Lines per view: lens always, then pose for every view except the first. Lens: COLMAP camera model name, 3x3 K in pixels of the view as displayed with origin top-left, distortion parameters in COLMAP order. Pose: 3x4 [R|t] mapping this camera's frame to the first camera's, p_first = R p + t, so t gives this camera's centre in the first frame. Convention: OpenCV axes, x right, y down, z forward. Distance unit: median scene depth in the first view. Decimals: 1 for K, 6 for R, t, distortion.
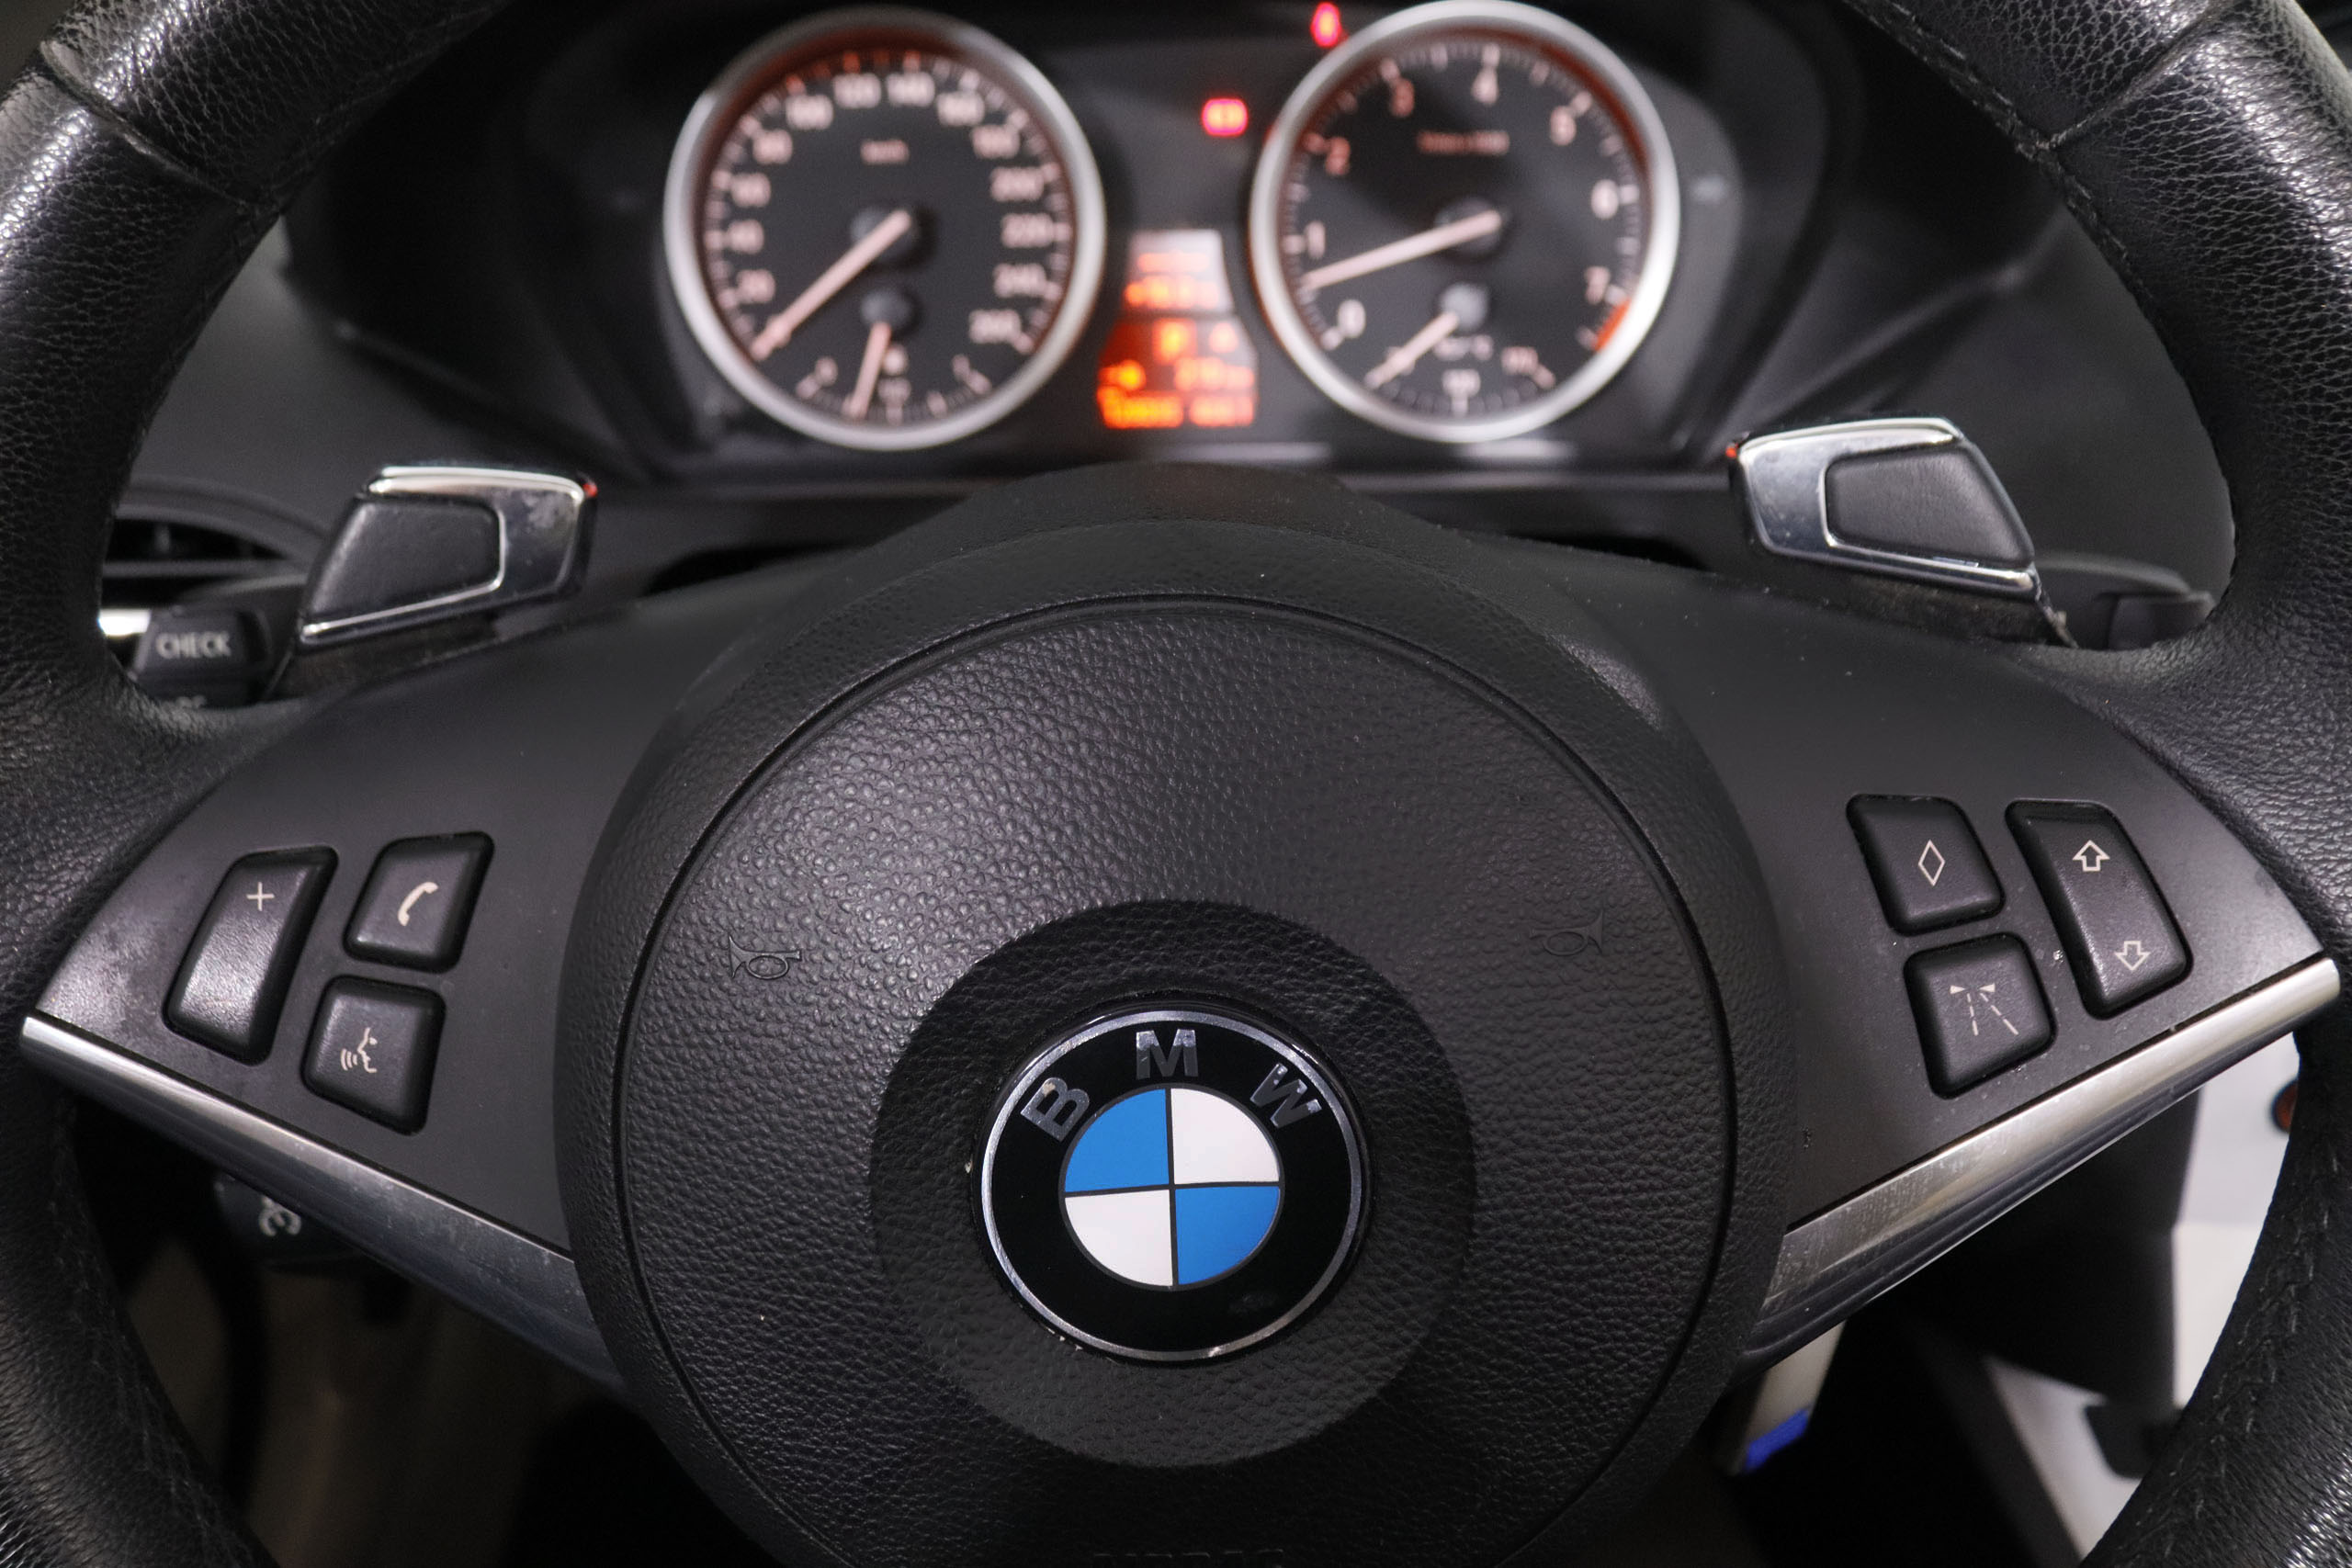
lens RADIAL K [[1924.7, 0, 1176.0], [0, 1924.7, 784.0], [0, 0, 1]] dist [-0.175175, 0.155526]
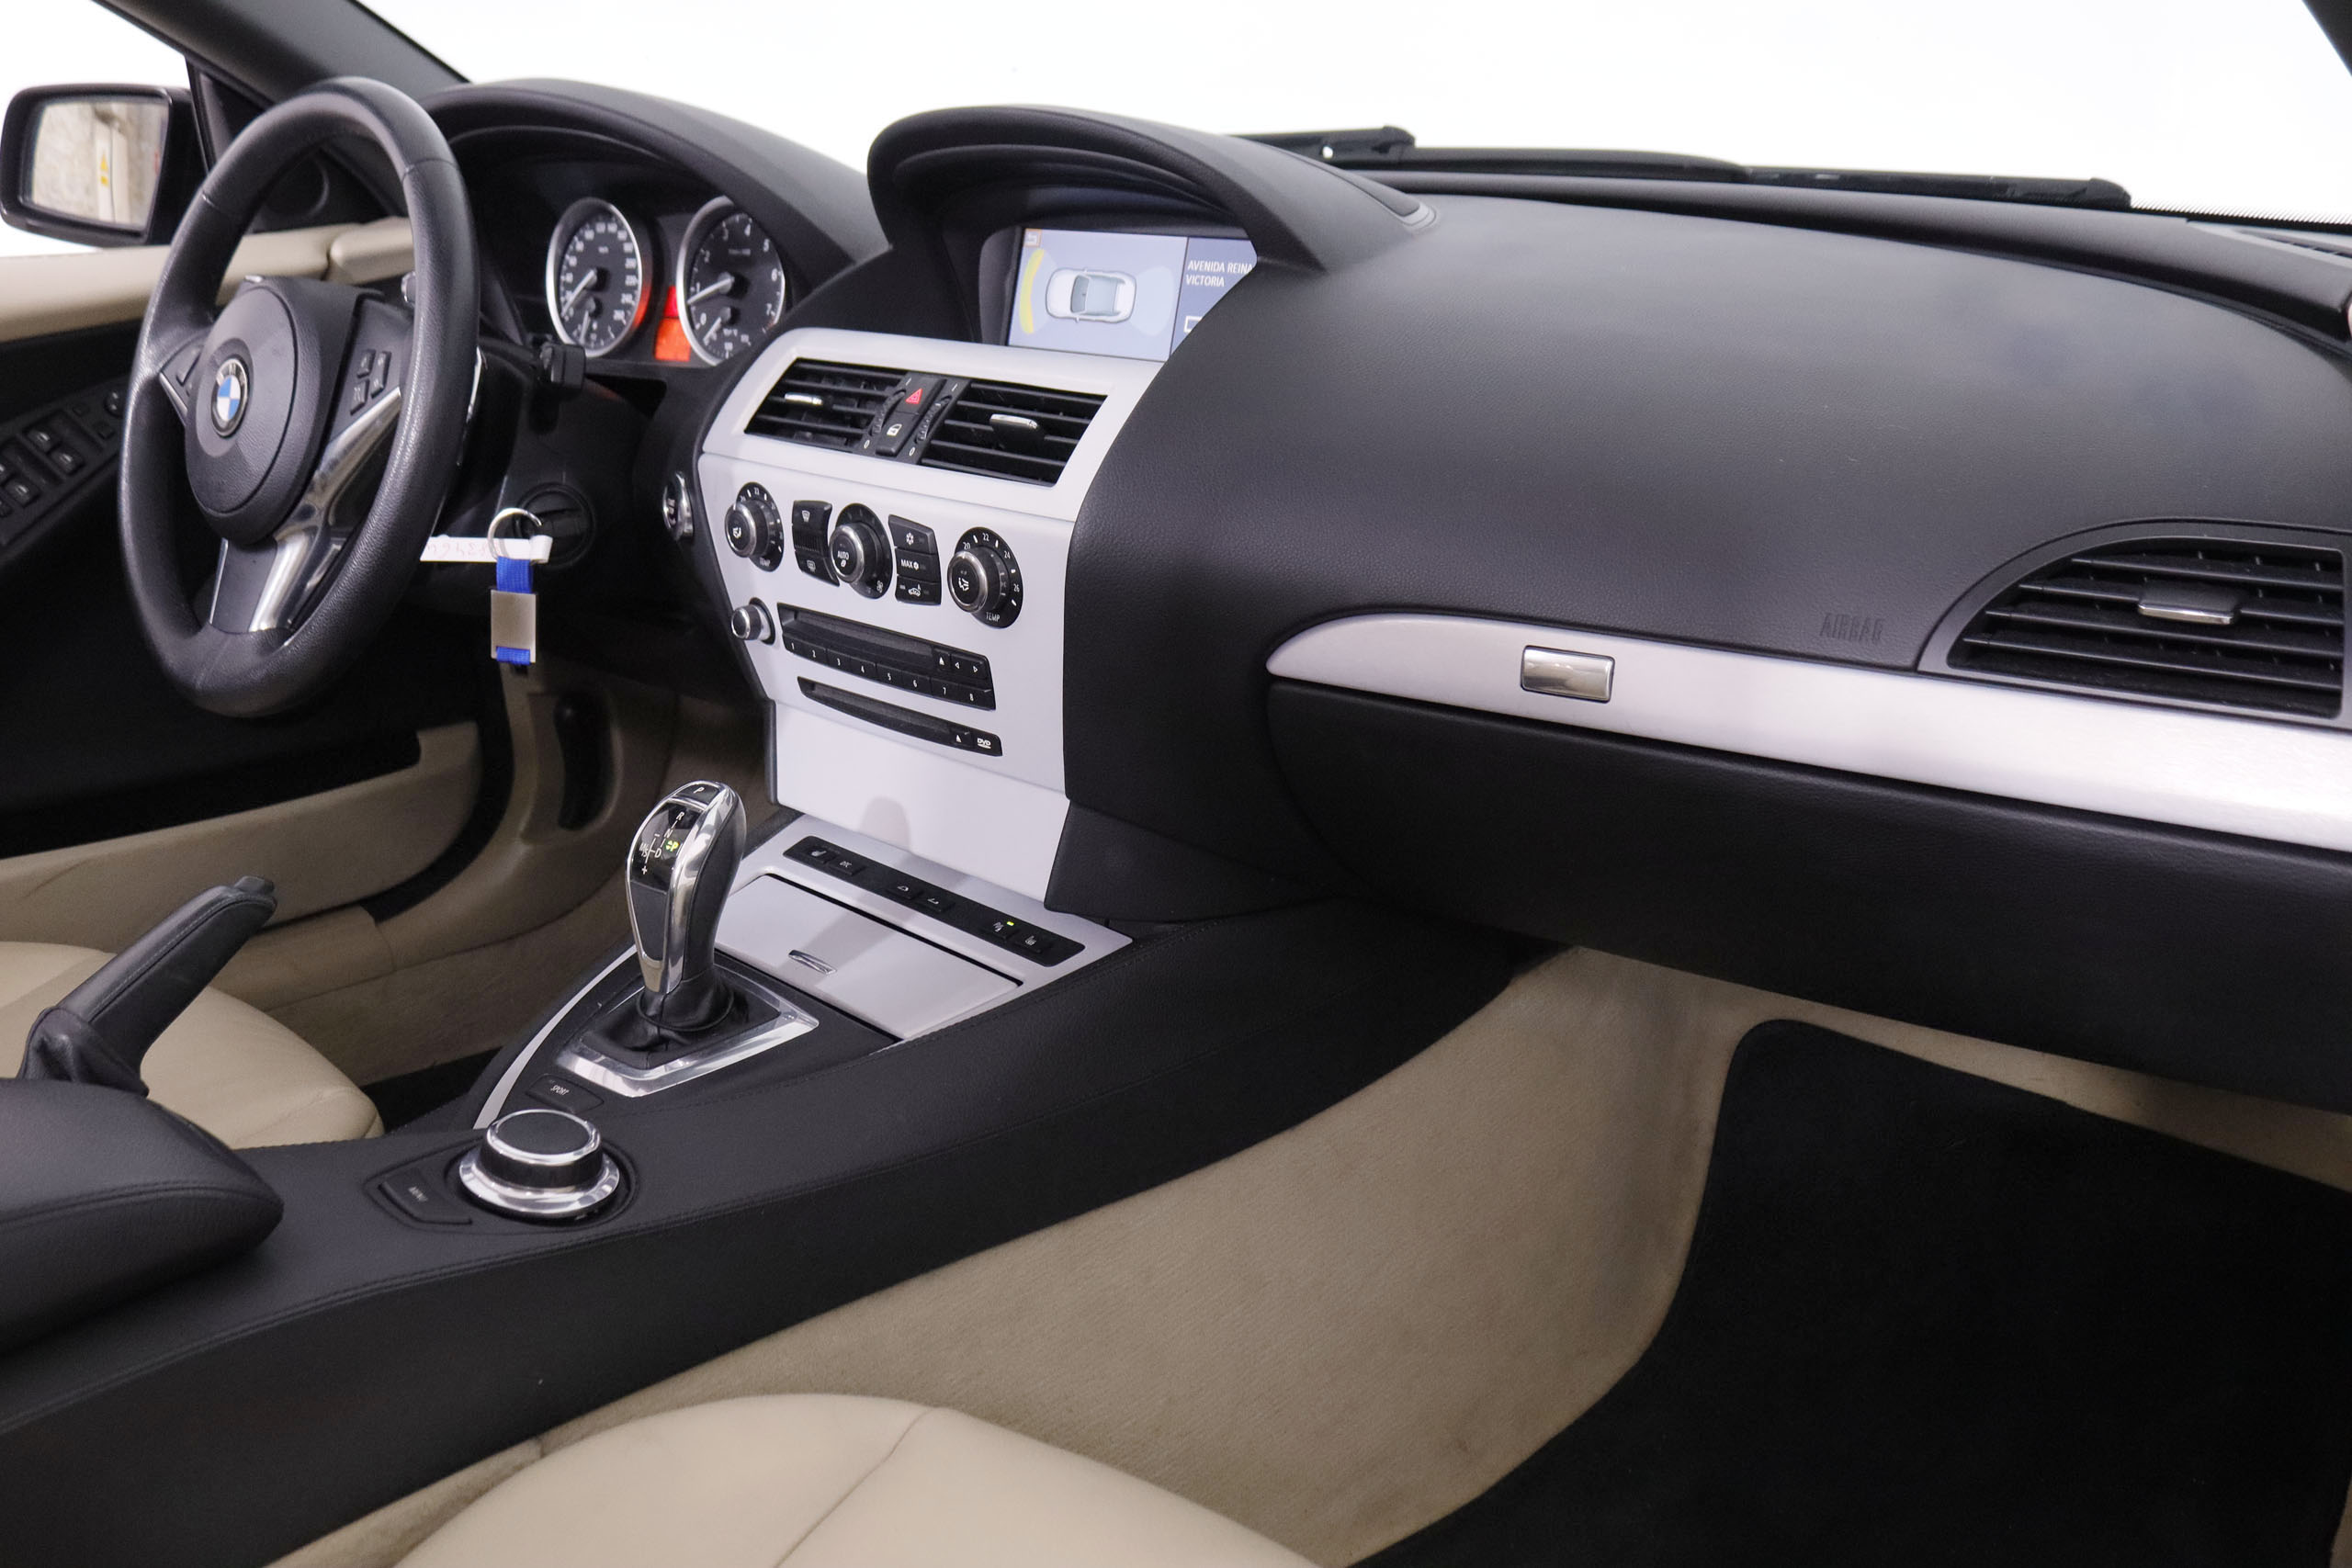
lens RADIAL K [[2300.7, 0, 1176.0], [0, 2300.7, 784.0], [0, 0, 1]] dist [-0.142168, 0.002314]
pose [[0.730402, 0.184961, -0.657497, 2.729988], [-0.311828, 0.946759, -0.080070, 0.399684], [0.607681, 0.263509, 0.749190, -0.746498]]
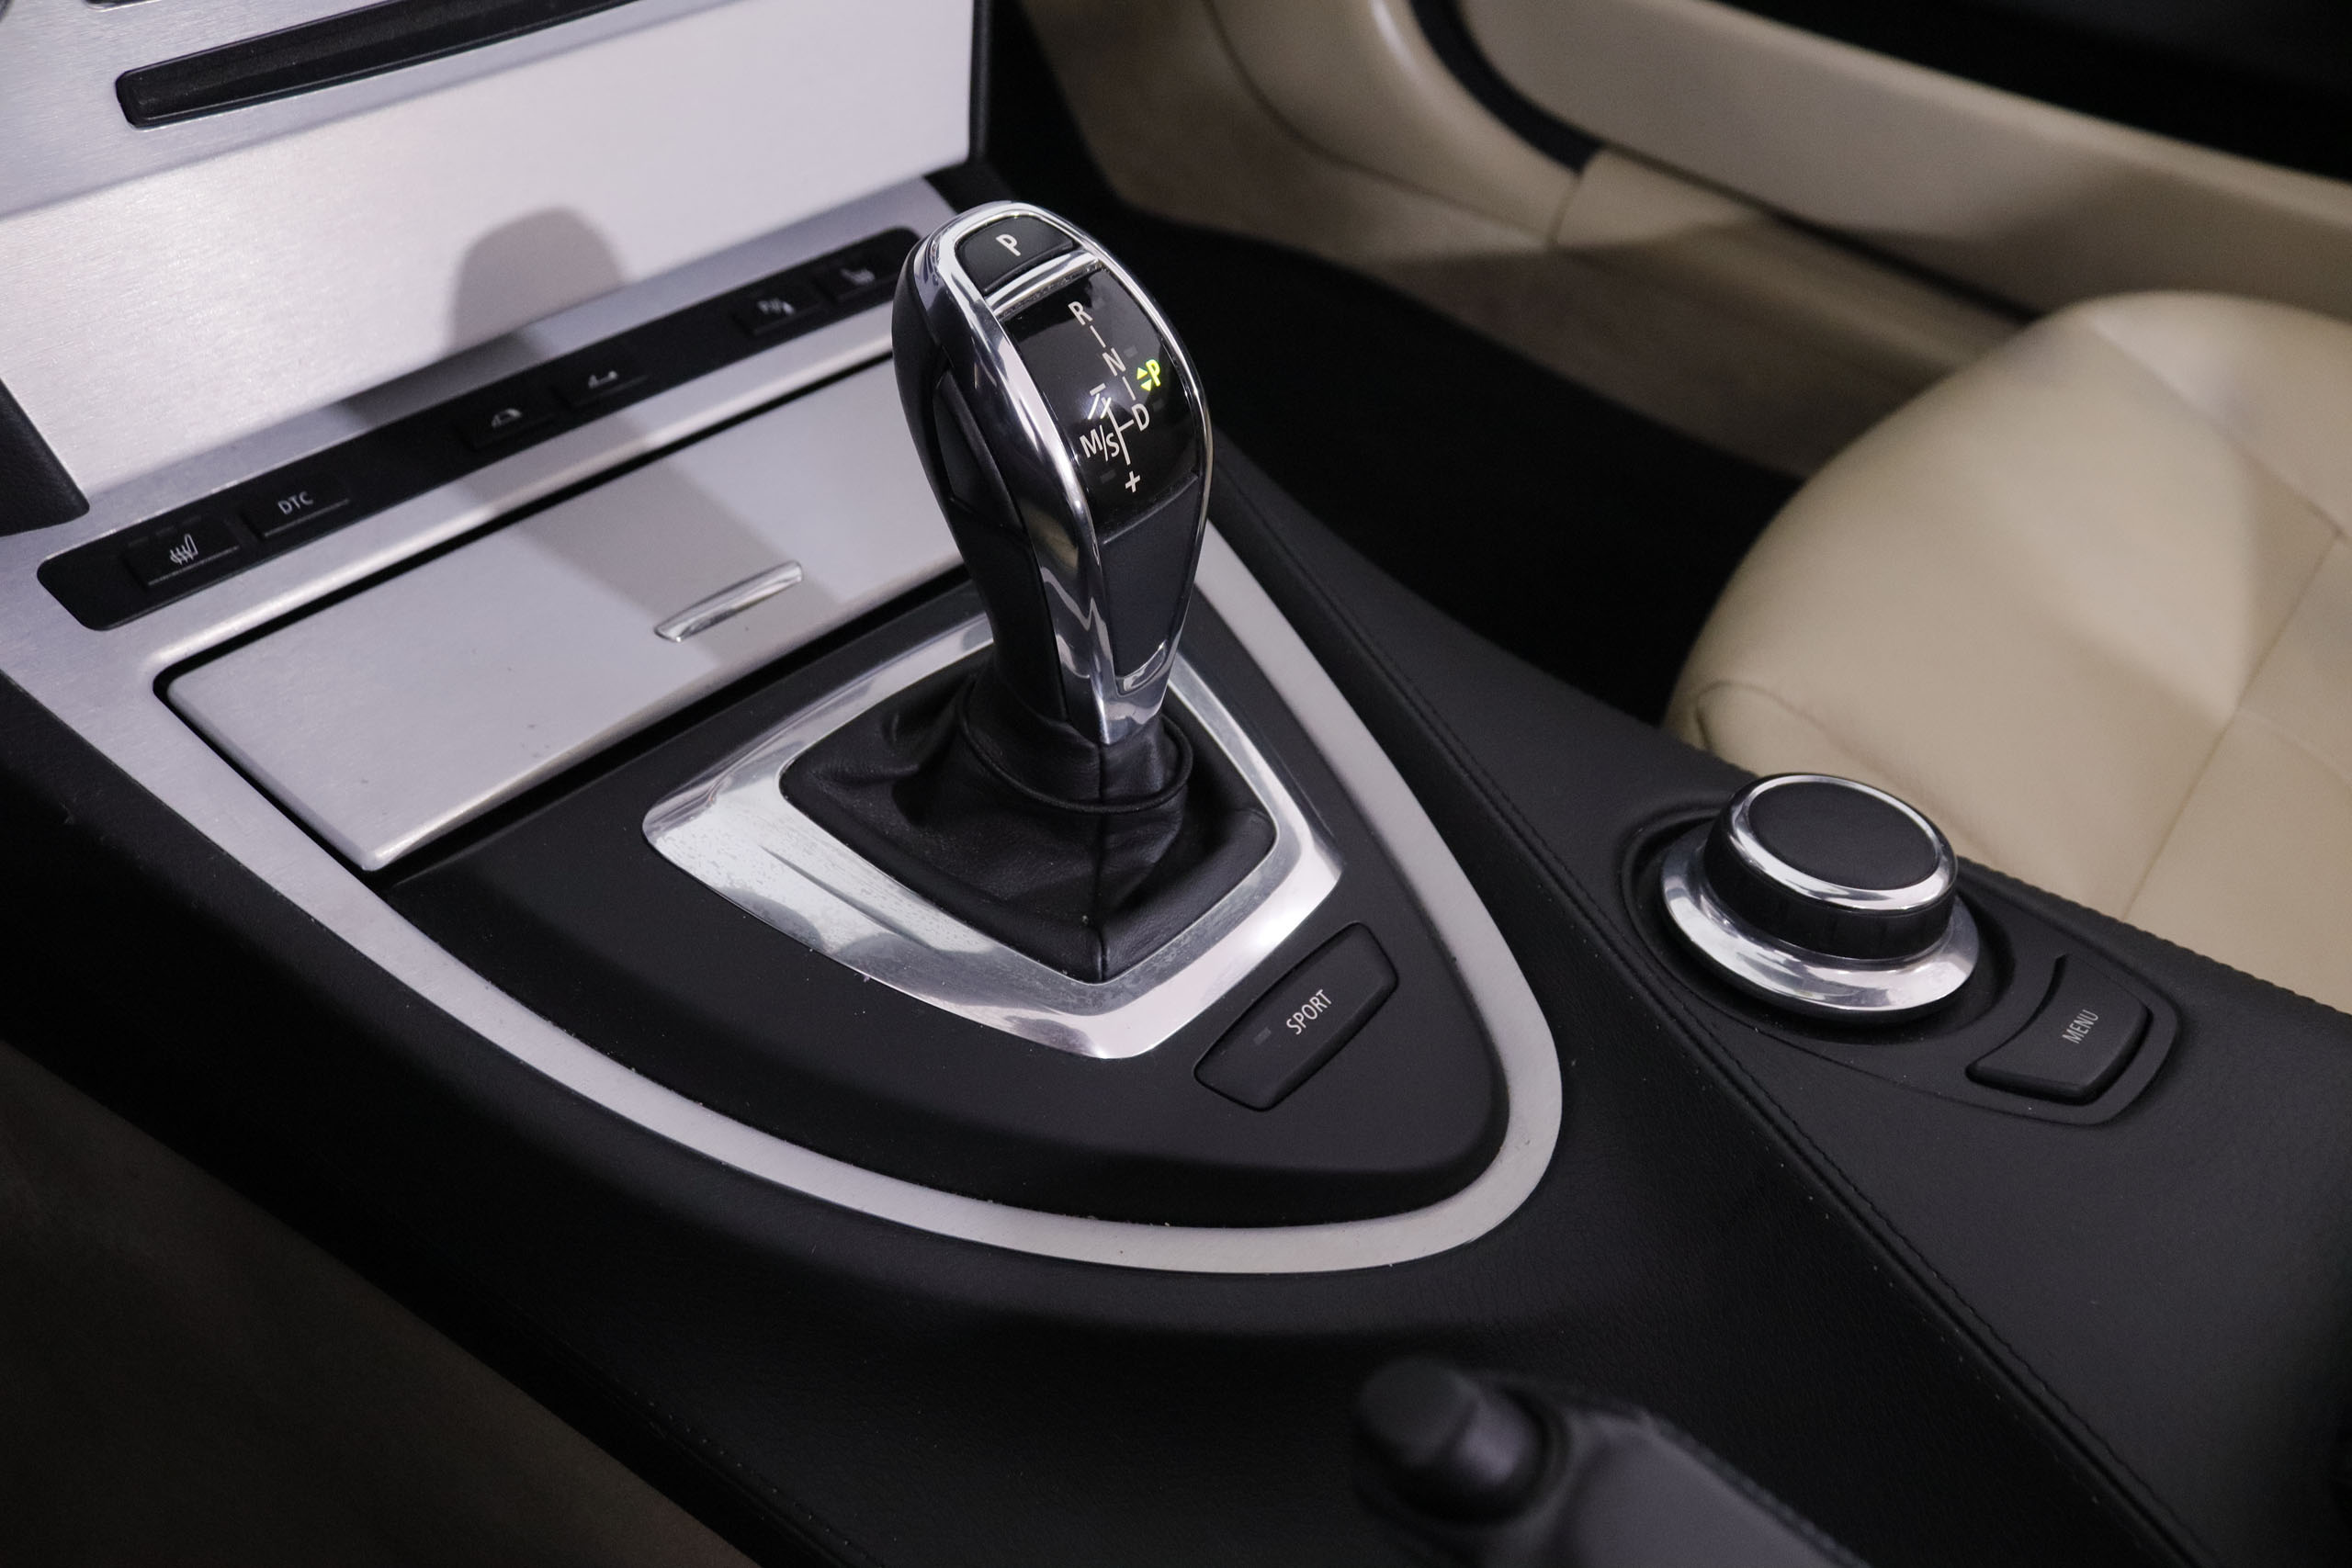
lens RADIAL K [[1924.7, 0, 1176.0], [0, 1924.7, 784.0], [0, 0, 1]] dist [-0.175175, 0.155526]
pose [[0.655460, -0.494301, 0.570999, 0.363852], [0.292736, 0.863238, 0.411249, 0.268949], [-0.696188, -0.102405, 0.710517, 0.157135]]
